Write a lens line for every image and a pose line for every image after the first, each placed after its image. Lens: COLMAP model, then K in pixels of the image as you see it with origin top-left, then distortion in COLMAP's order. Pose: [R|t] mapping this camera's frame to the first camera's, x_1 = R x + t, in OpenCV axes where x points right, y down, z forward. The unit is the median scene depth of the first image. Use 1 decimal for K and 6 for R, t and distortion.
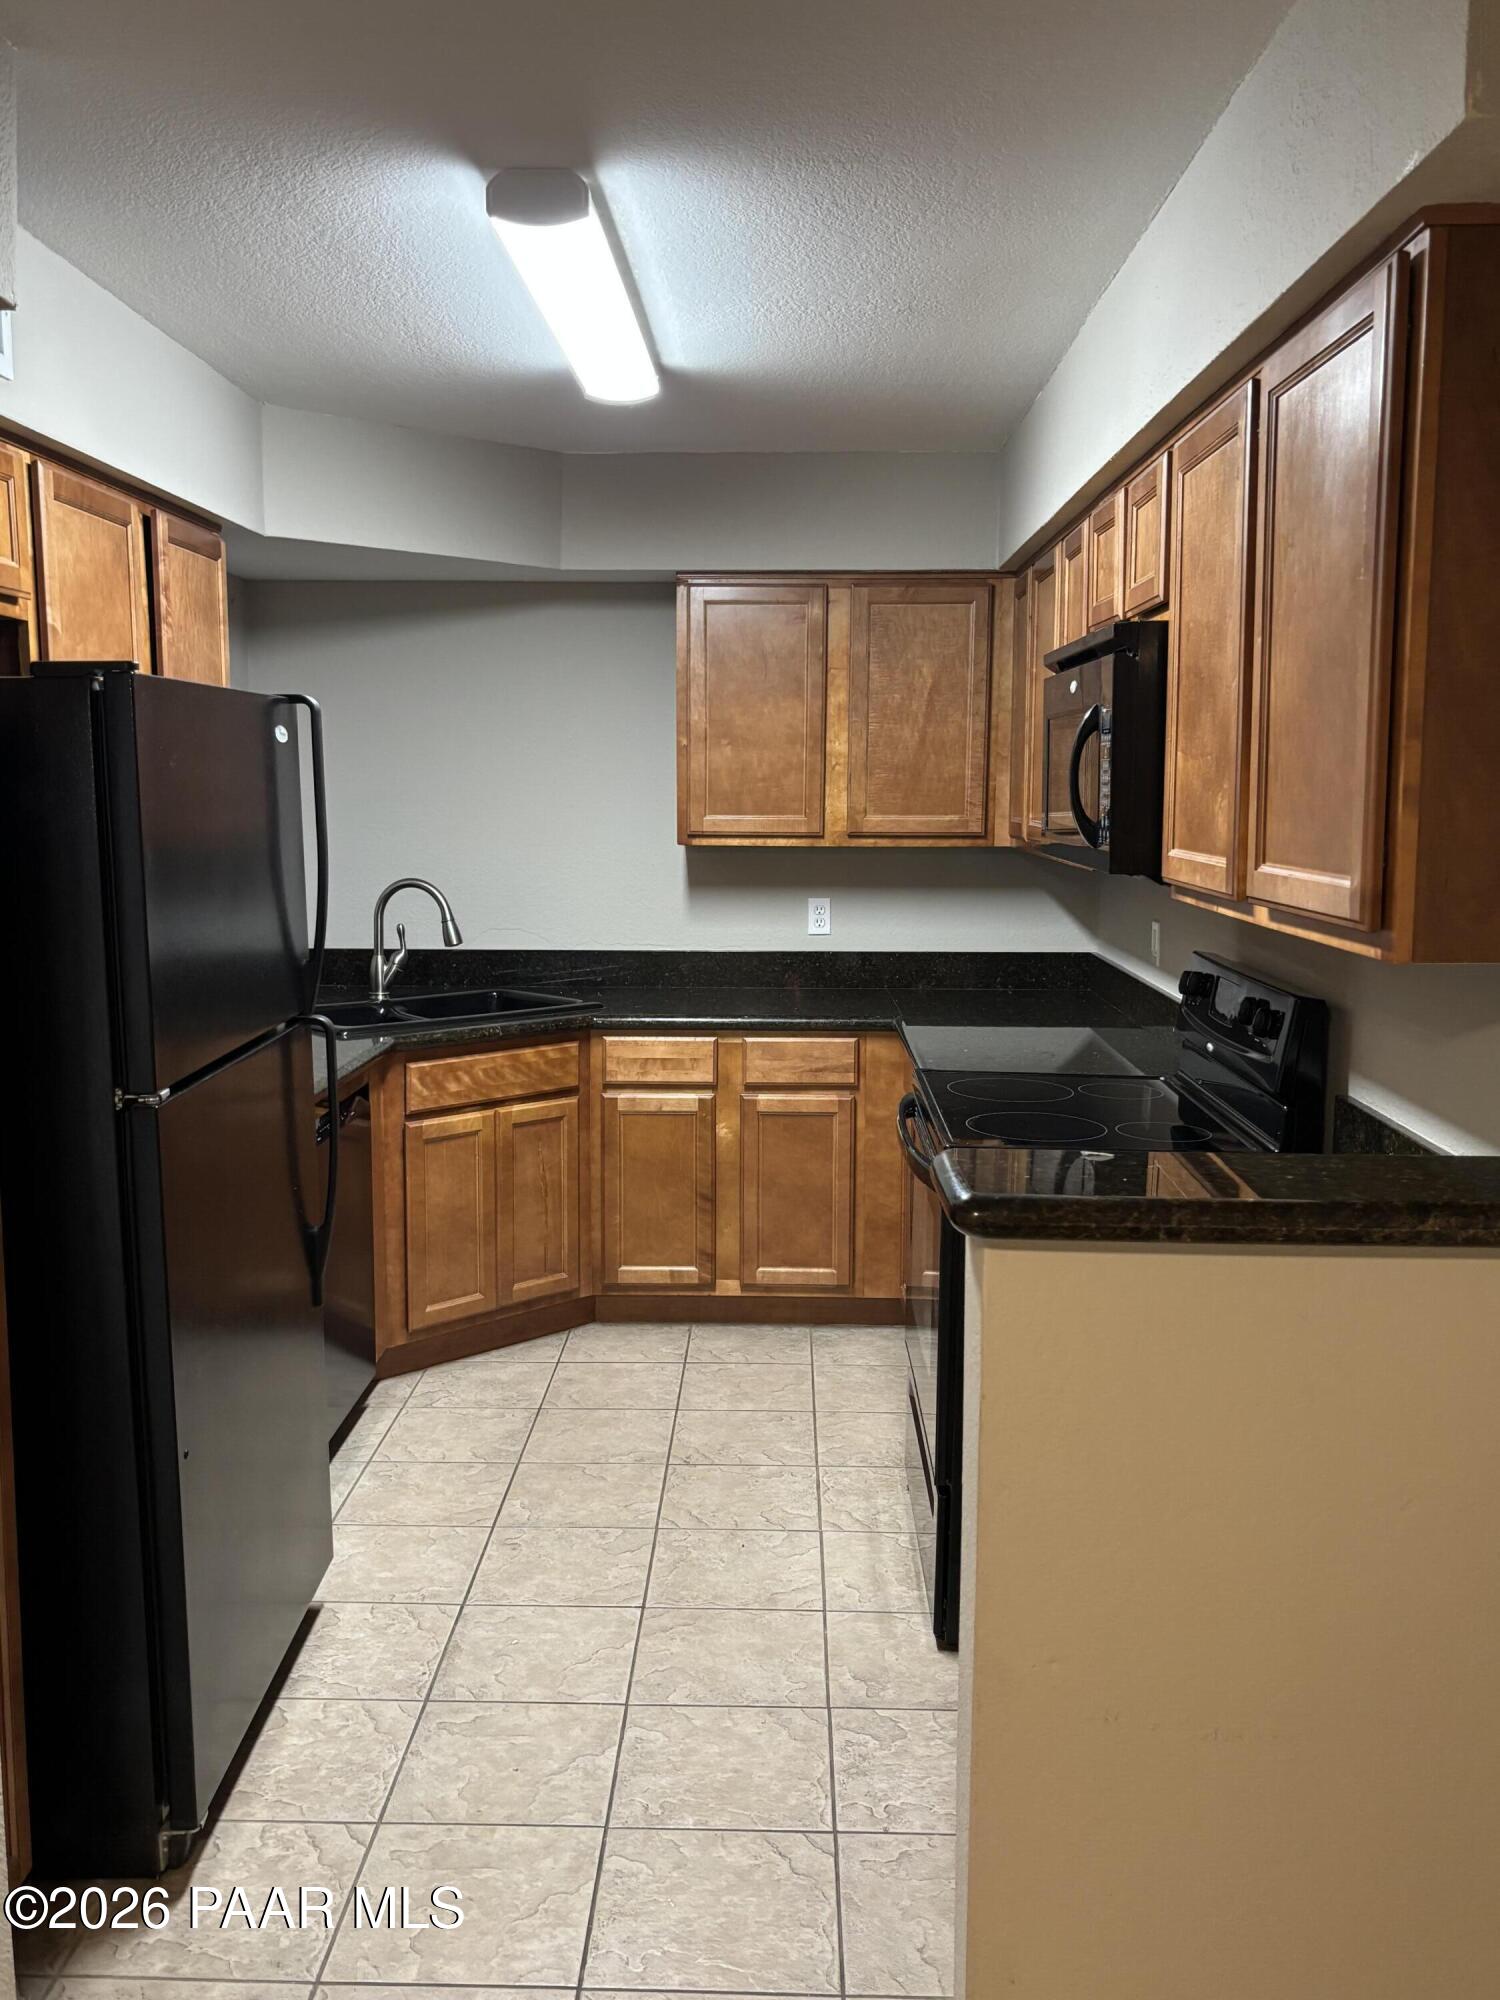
lens RADIAL K [[1685.3, 0, 719.2], [0, 1685.3, 1006.4], [0, 0, 1]] dist [0.186673, -0.491475]
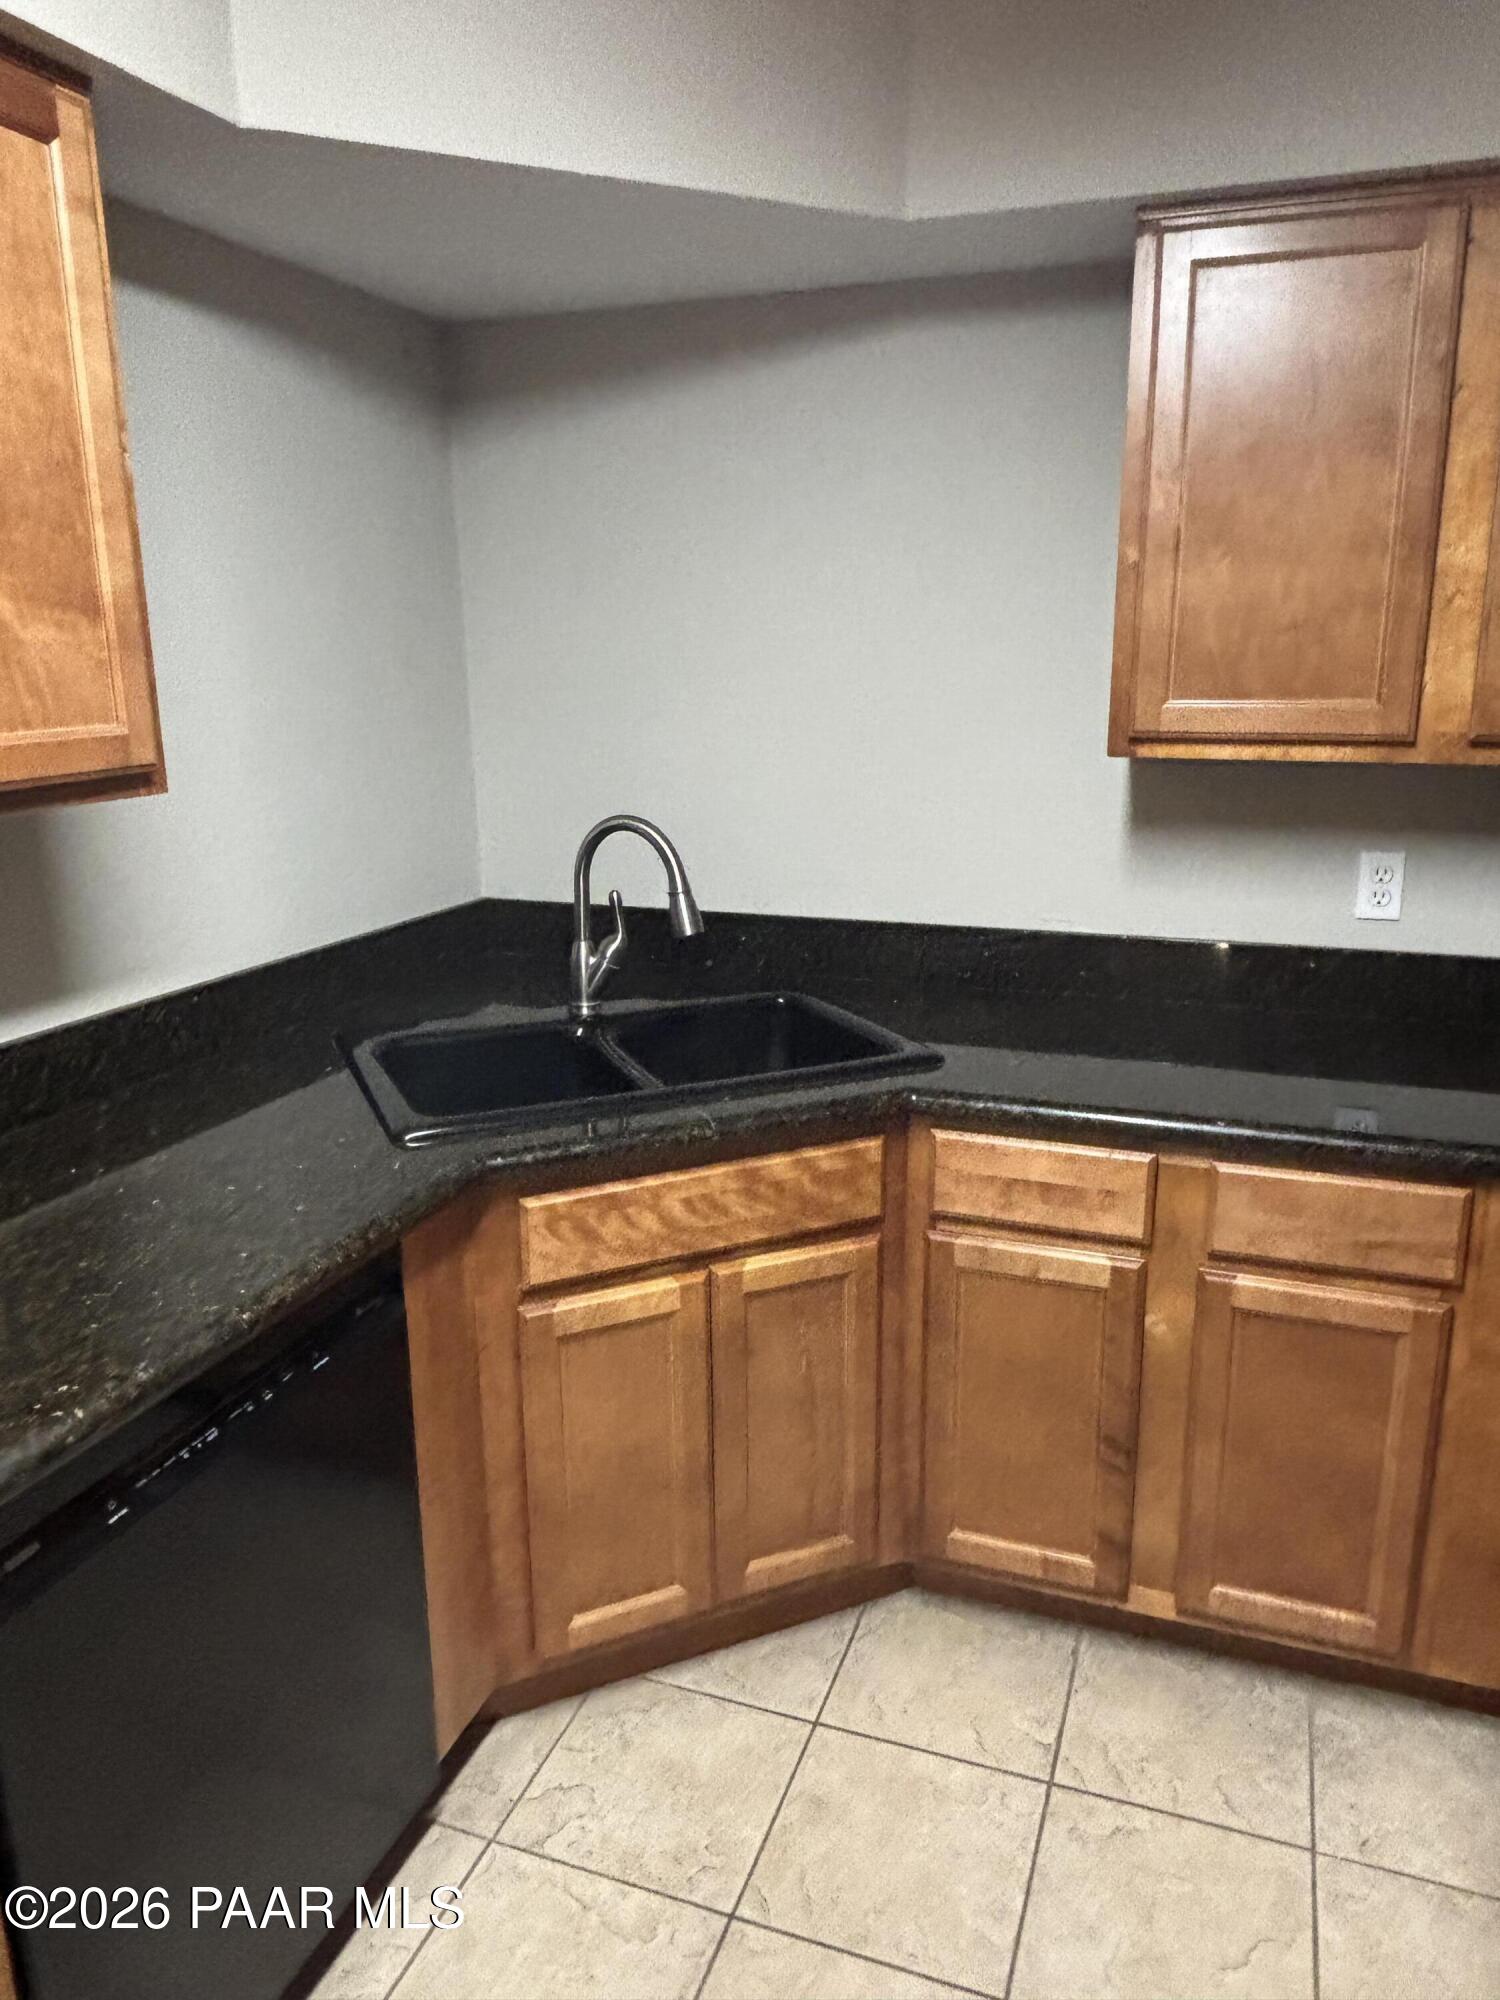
lens RADIAL K [[1394.1, 0, 750.0], [0, 1394.1, 1000.0], [0, 0, 1]] dist [0.061724, -0.093180]
pose [[0.951249, 0.065160, -0.301463, 0.006357], [-0.030718, 0.992584, 0.117615, -0.071892], [0.306891, -0.102620, 0.946196, 0.571069]]
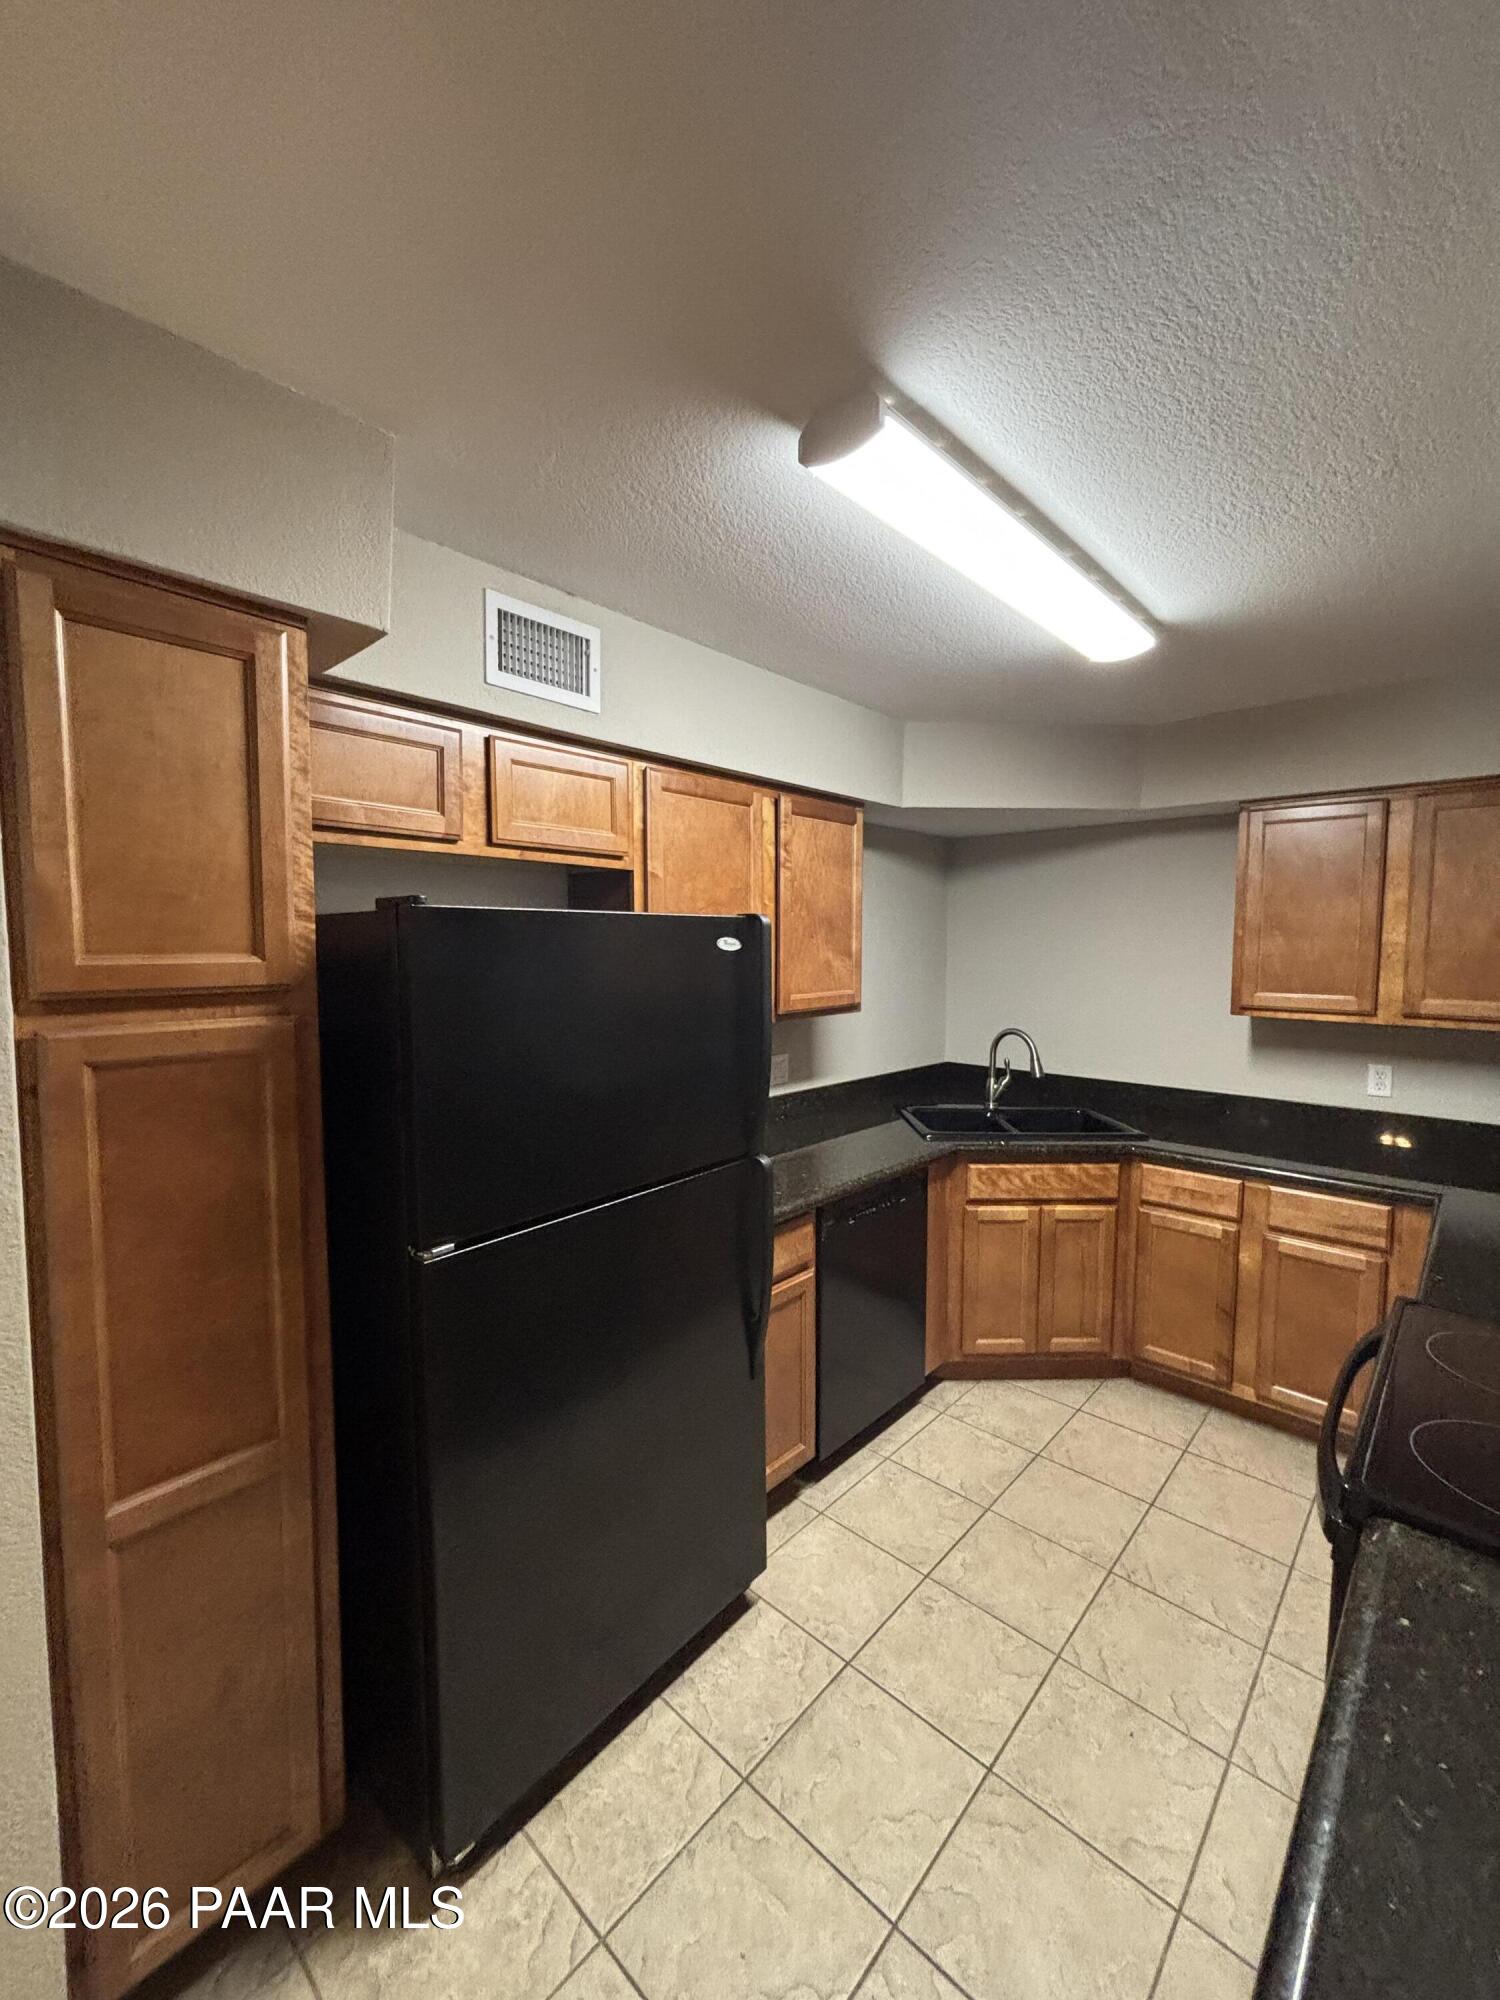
lens RADIAL K [[796.8, 0, 752.8], [0, 796.8, 994.9], [0, 0, 1]] dist [-0.010195, 0.000837]
pose [[0.758250, 0.043208, -0.650531, 0.094263], [-0.088016, 0.995451, -0.036473, -0.060812], [0.645996, 0.084913, 0.758604, 0.340769]]
